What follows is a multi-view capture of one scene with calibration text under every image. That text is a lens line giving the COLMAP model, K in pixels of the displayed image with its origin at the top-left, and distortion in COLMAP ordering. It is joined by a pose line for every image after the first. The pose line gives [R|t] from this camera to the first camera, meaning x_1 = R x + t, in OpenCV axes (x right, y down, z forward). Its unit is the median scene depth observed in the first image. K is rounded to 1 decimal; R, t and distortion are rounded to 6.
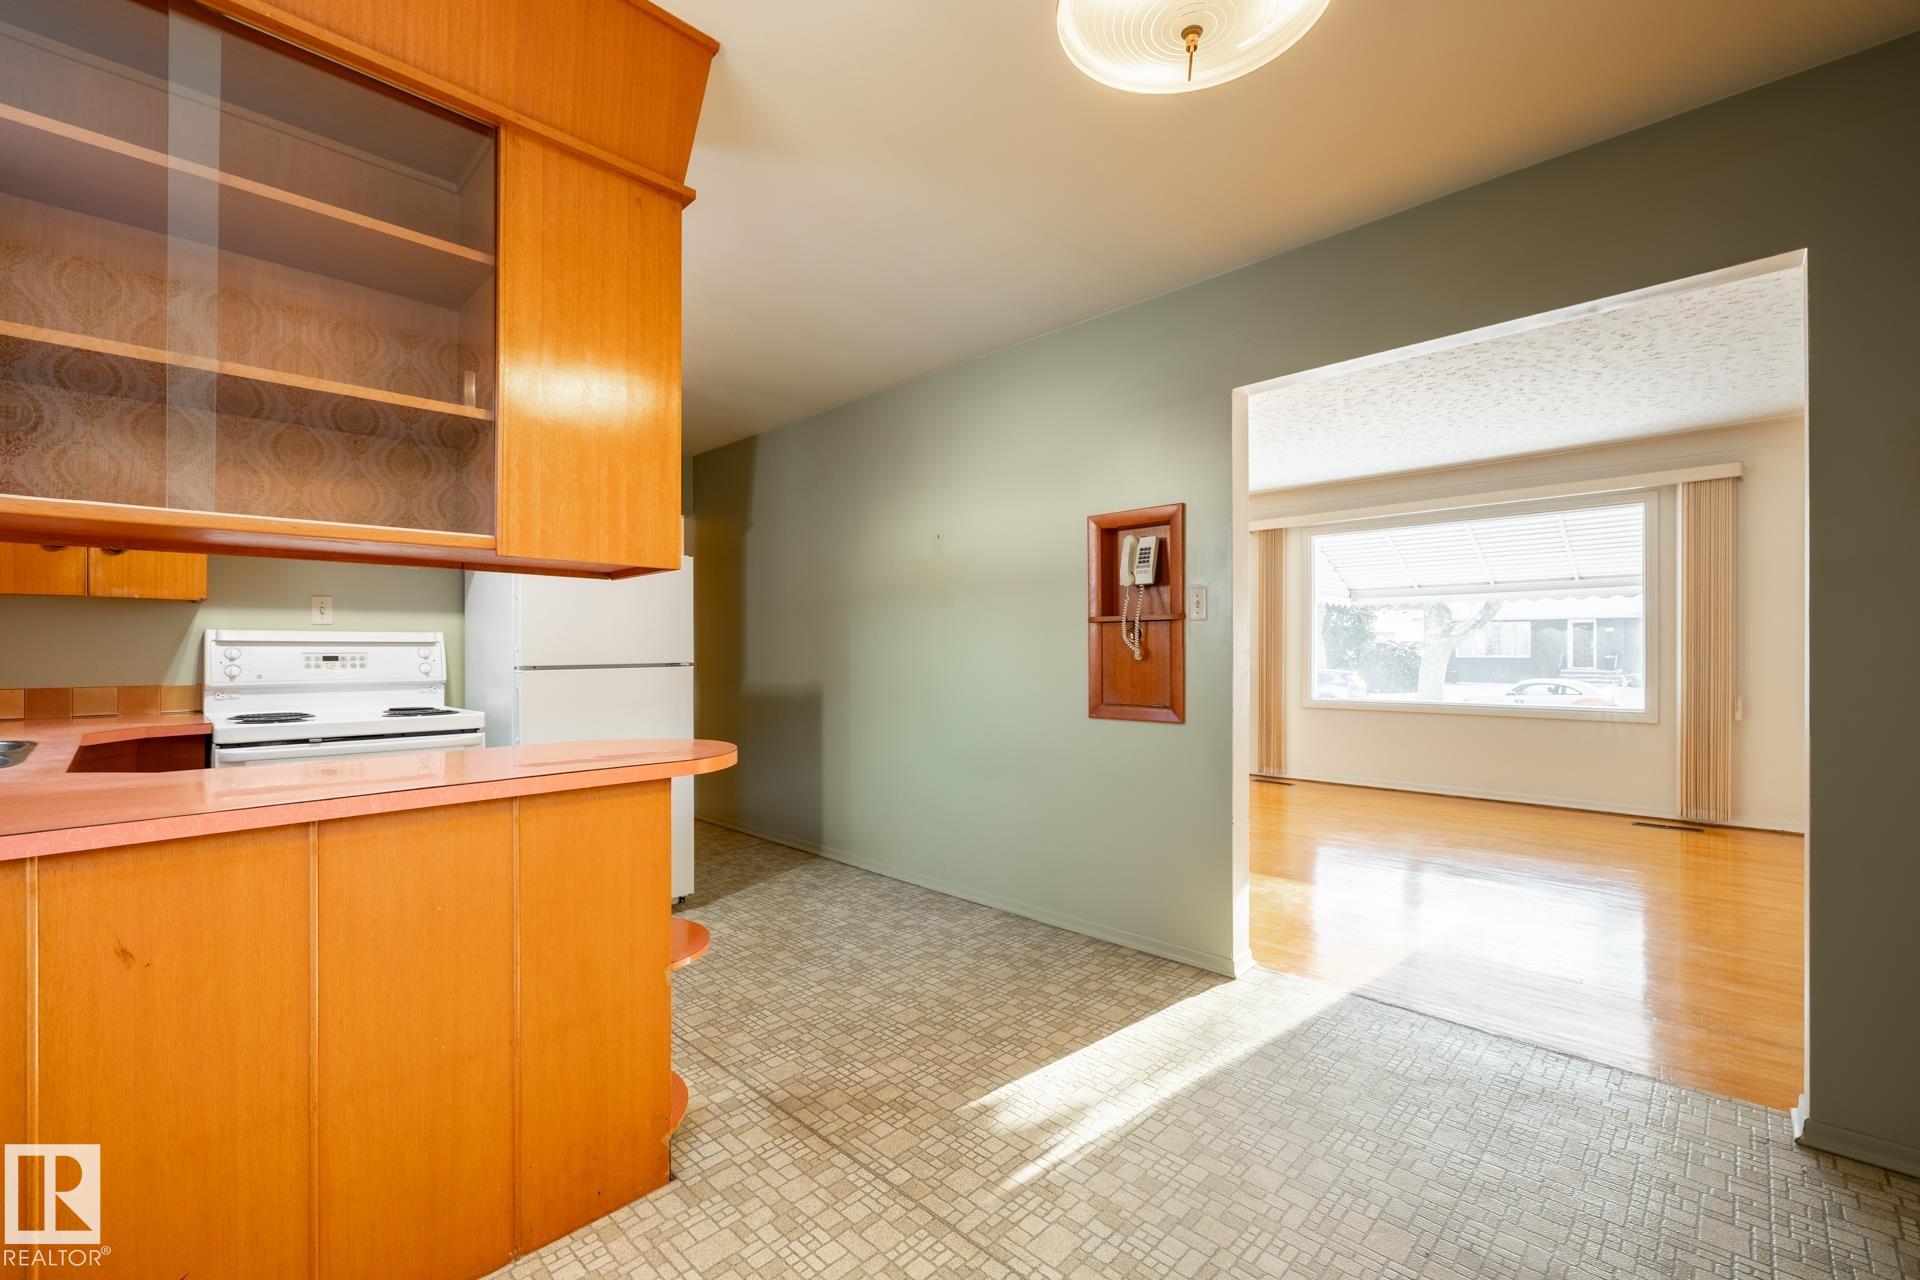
lens RADIAL K [[813.1, 0, 951.7], [0, 813.1, 664.5], [0, 0, 1]] dist [-0.003598, 0.000771]
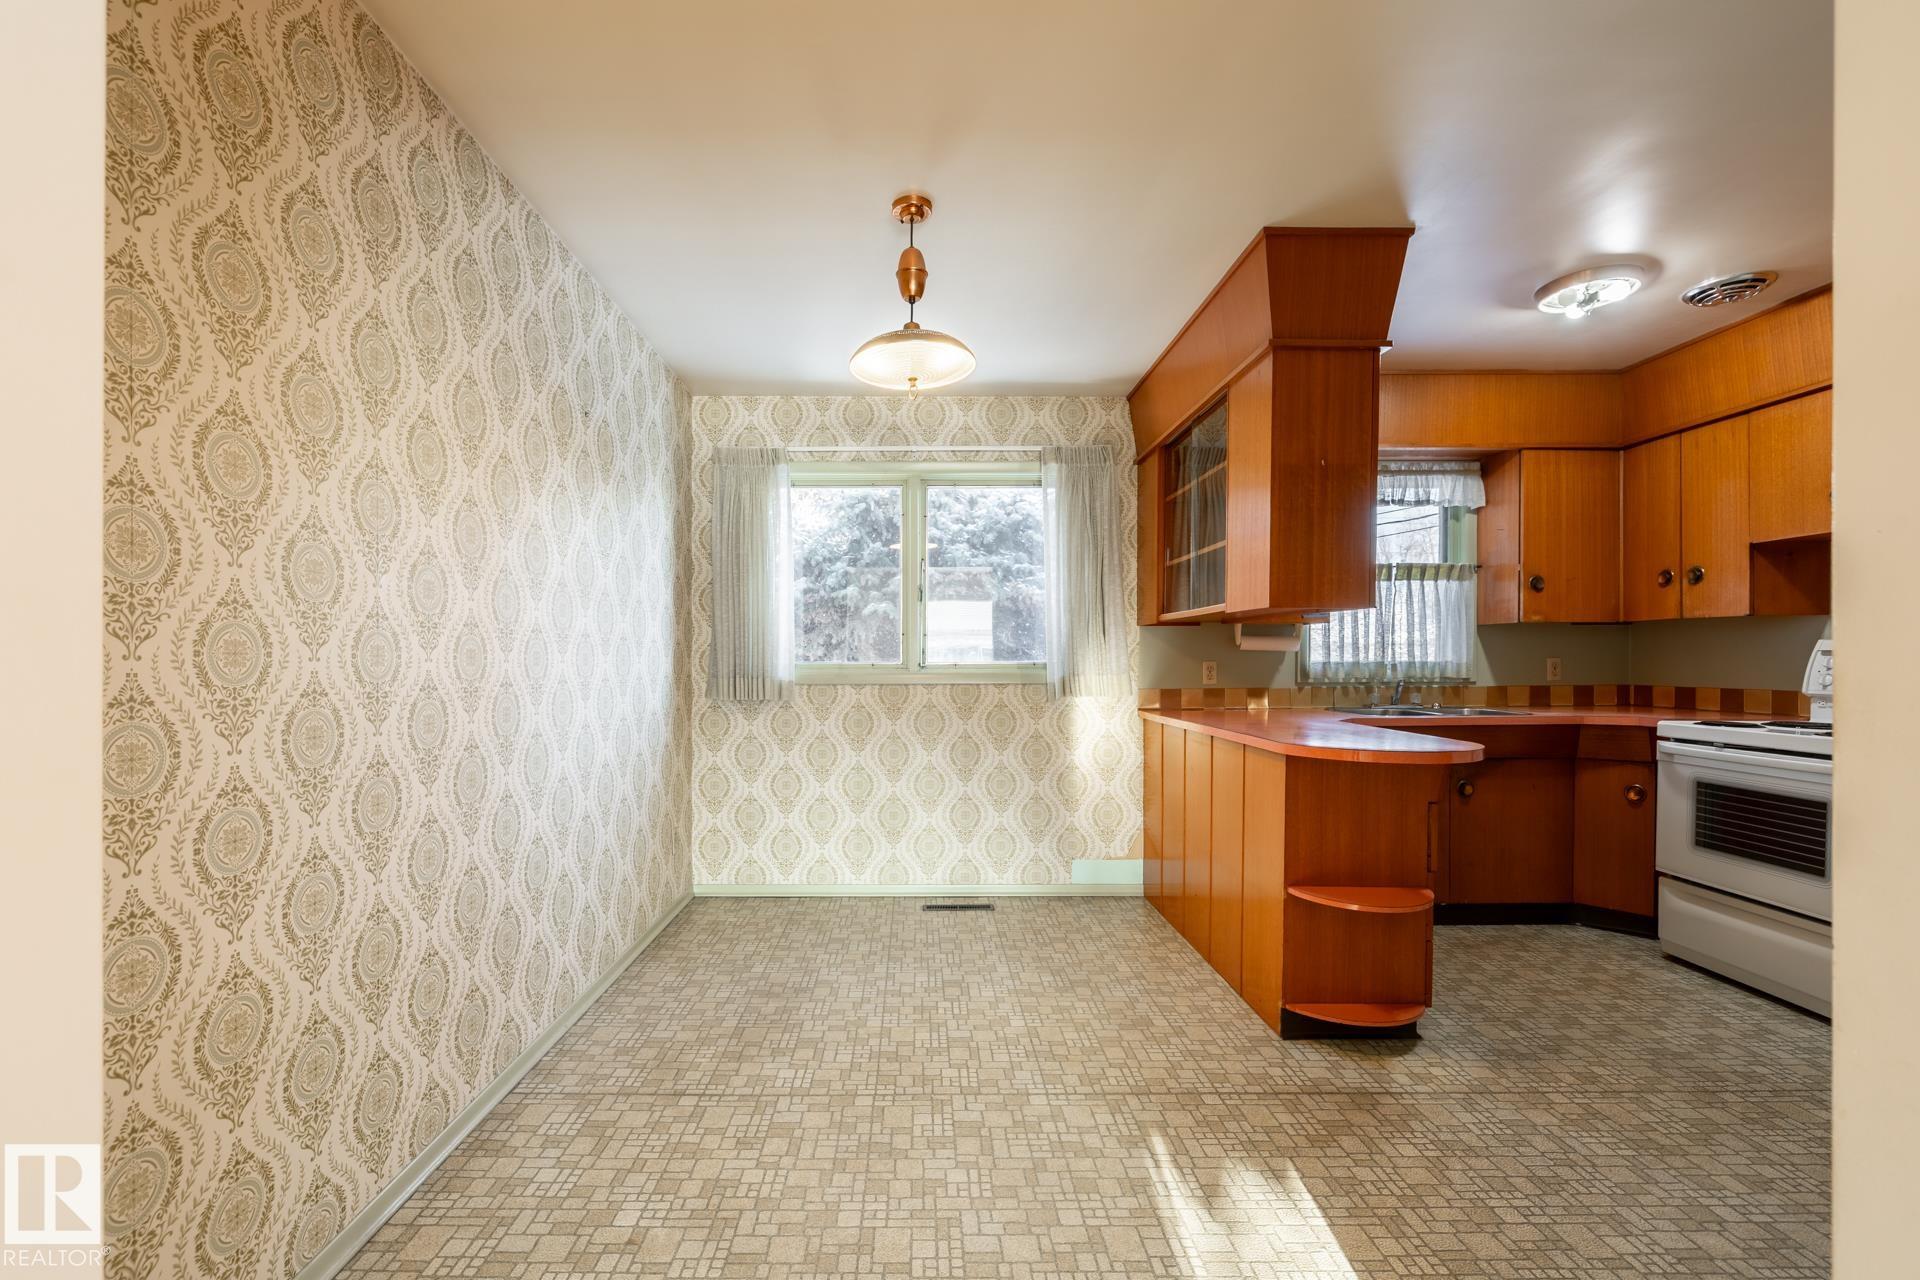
lens RADIAL K [[813.1, 0, 924.0], [0, 813.1, 658.5], [0, 0, 1]] dist [-0.003598, 0.000771]
pose [[-0.707292, 0.005228, -0.706903, 0.764314], [-0.009858, 0.999802, 0.017258, -0.030525], [0.706853, 0.019175, -0.707100, 1.081279]]
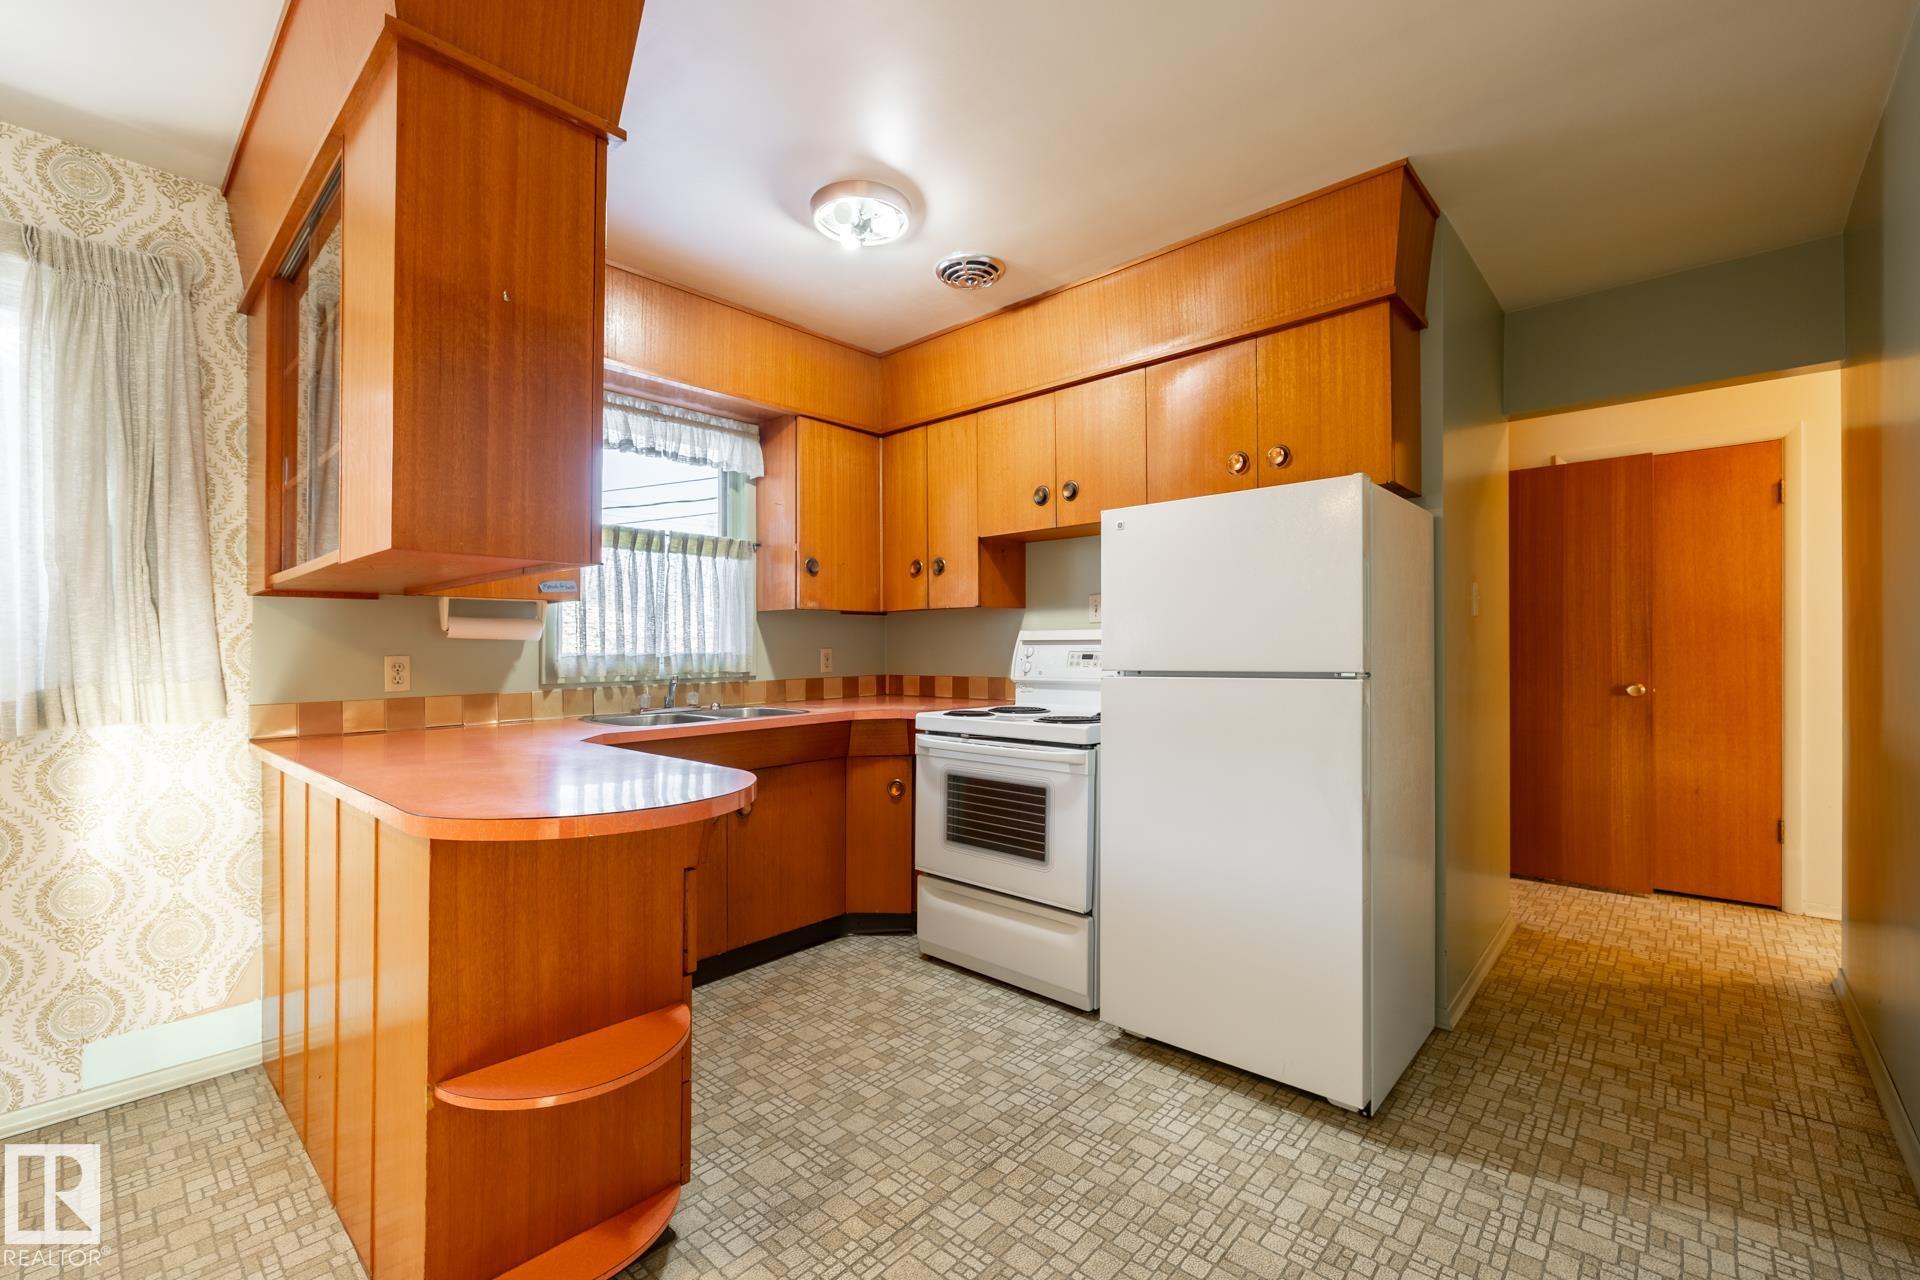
lens RADIAL K [[813.1, 0, 951.6], [0, 813.1, 640.0], [0, 0, 1]] dist [-0.003598, 0.000771]
pose [[0.036628, -0.006358, -0.999309, 0.286107], [-0.012333, 0.999901, -0.006814, -0.024366], [0.999253, 0.012575, 0.036546, 1.006622]]
